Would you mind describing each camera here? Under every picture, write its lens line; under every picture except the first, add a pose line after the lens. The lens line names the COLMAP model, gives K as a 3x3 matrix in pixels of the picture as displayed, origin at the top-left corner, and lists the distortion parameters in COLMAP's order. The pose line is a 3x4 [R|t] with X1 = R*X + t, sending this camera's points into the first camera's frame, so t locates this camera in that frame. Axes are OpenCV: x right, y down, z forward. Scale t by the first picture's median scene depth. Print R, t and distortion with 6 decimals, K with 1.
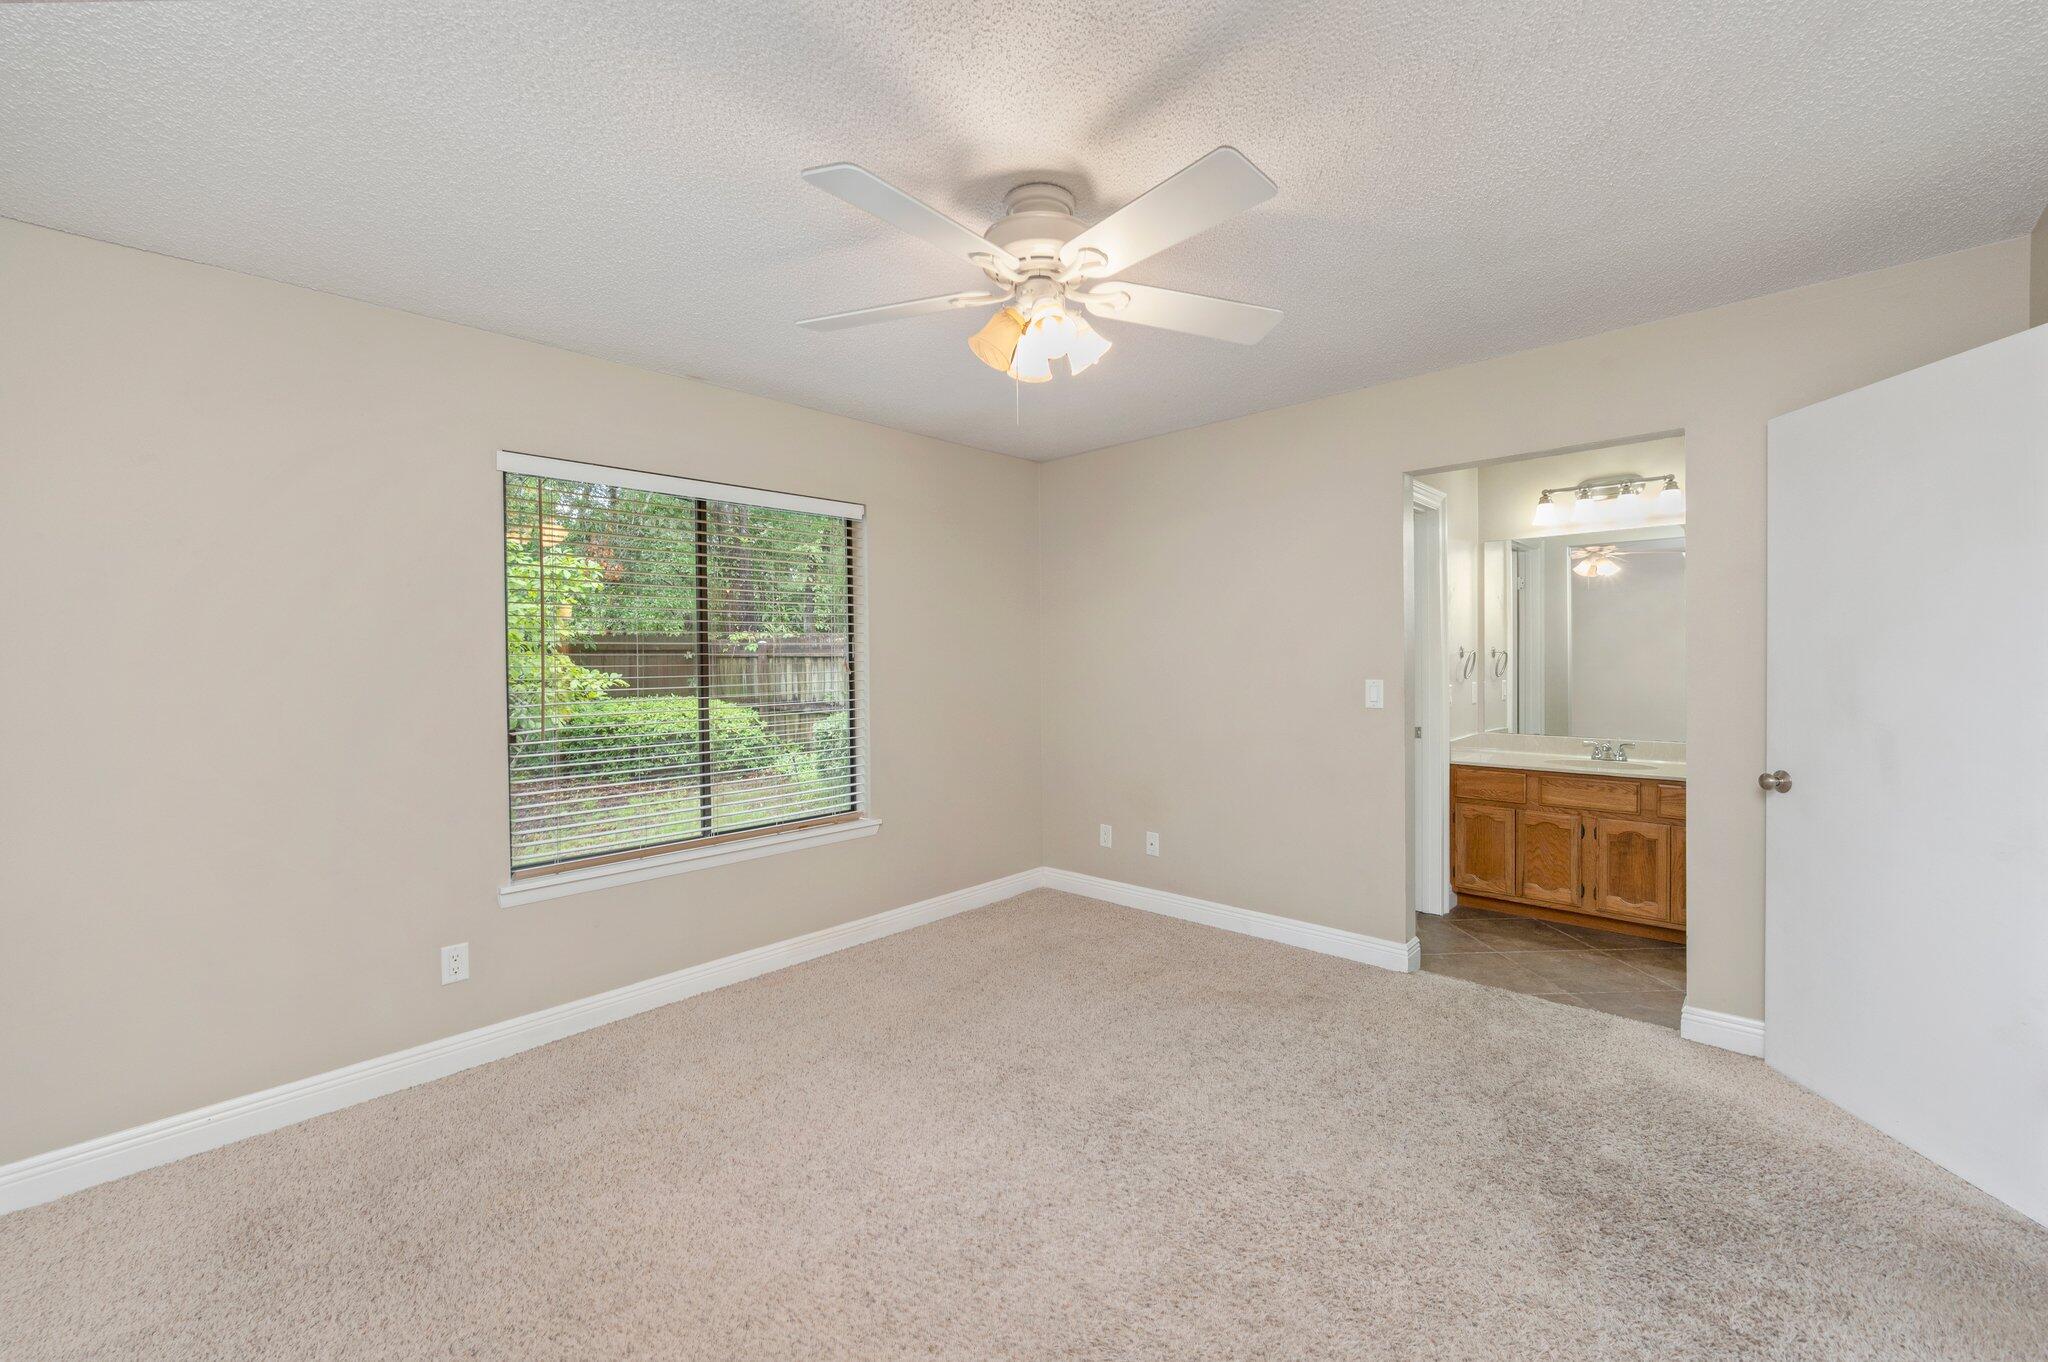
lens RADIAL K [[839.3, 0, 1030.8], [0, 839.3, 666.1], [0, 0, 1]] dist [-0.001970, 0.000121]
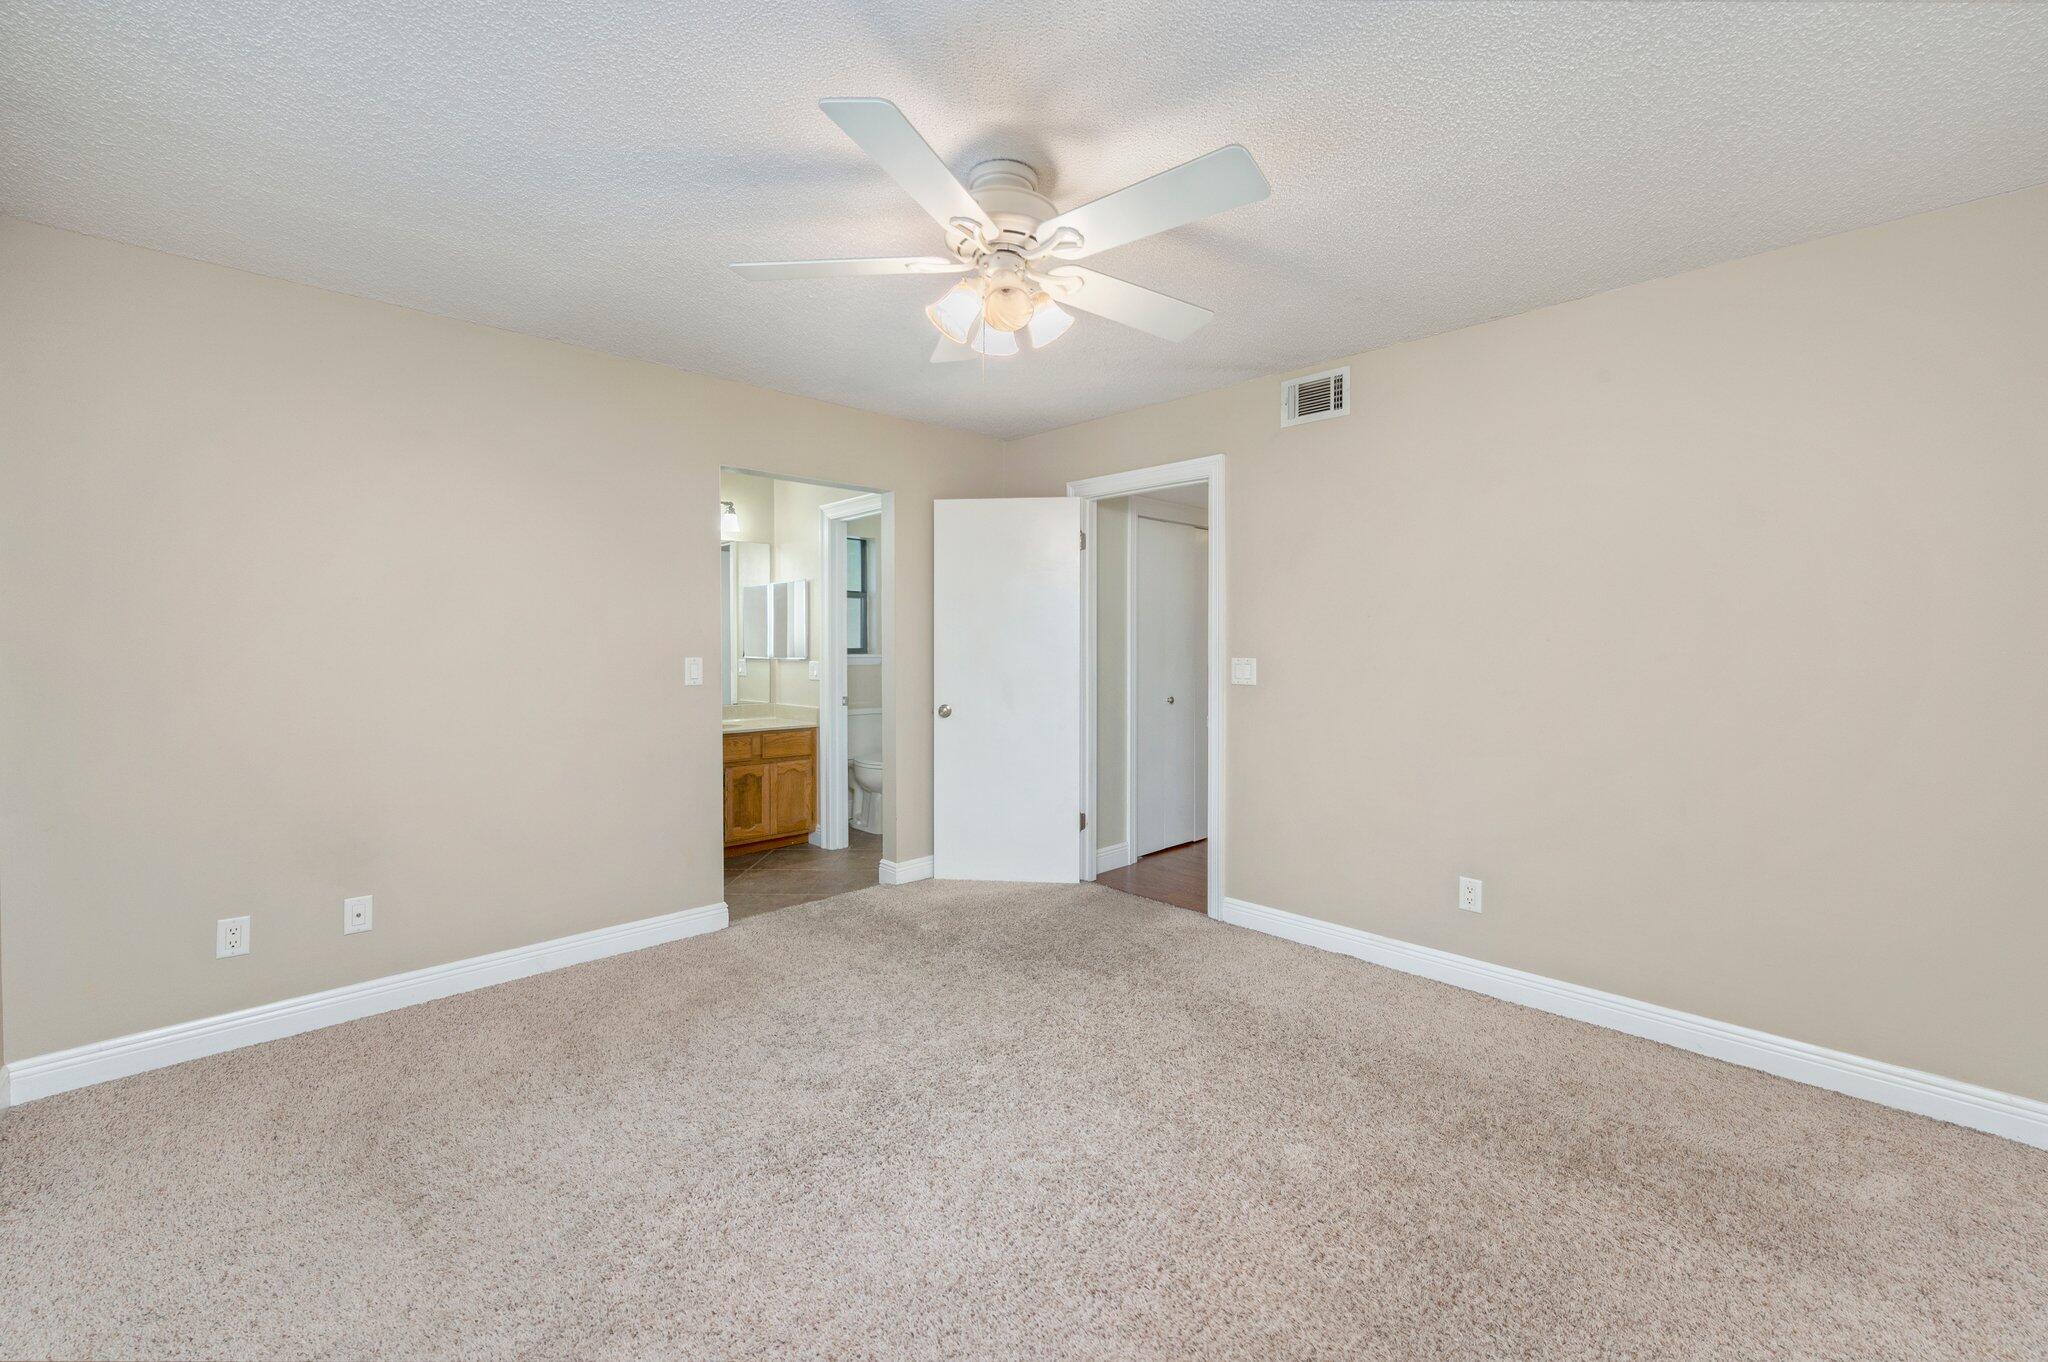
lens RADIAL K [[811.4, 0, 1024.0], [0, 811.4, 681.0], [0, 0, 1]] dist [-0.000280, 0.000025]
pose [[0.040868, -0.031703, 0.998661, -0.565794], [0.003892, 0.999494, 0.031570, 0.015495], [-0.999157, 0.002596, 0.040971, 0.563215]]
